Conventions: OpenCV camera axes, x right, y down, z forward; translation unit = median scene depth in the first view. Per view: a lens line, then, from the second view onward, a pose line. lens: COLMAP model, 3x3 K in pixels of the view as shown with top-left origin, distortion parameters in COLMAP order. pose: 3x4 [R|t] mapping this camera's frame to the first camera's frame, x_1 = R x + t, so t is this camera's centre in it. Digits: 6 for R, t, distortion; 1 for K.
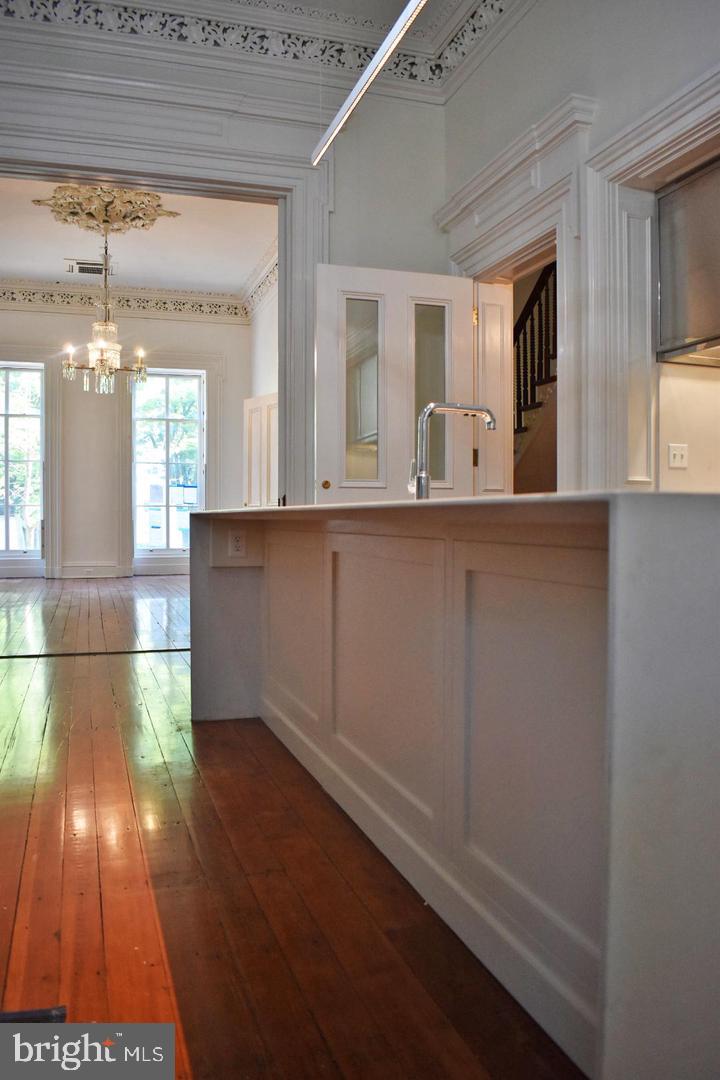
lens RADIAL K [[843.9, 0, 360.0], [0, 843.9, 540.0], [0, 0, 1]] dist [-0.087747, -0.000792]
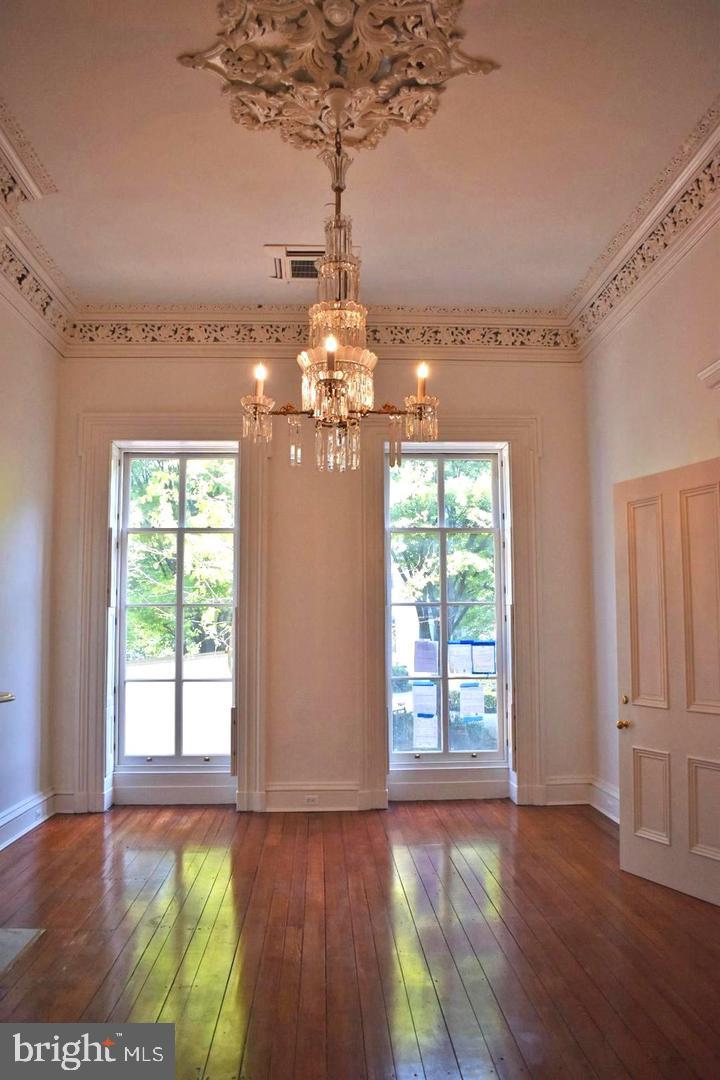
lens RADIAL K [[843.9, 0, 360.0], [0, 843.9, 540.0], [0, 0, 1]] dist [-0.087747, -0.000792]
pose [[0.963575, -0.034159, -0.265246, -0.140970], [-0.000209, 0.991713, -0.128473, -0.066253], [0.267437, 0.123849, 0.955583, 0.461270]]
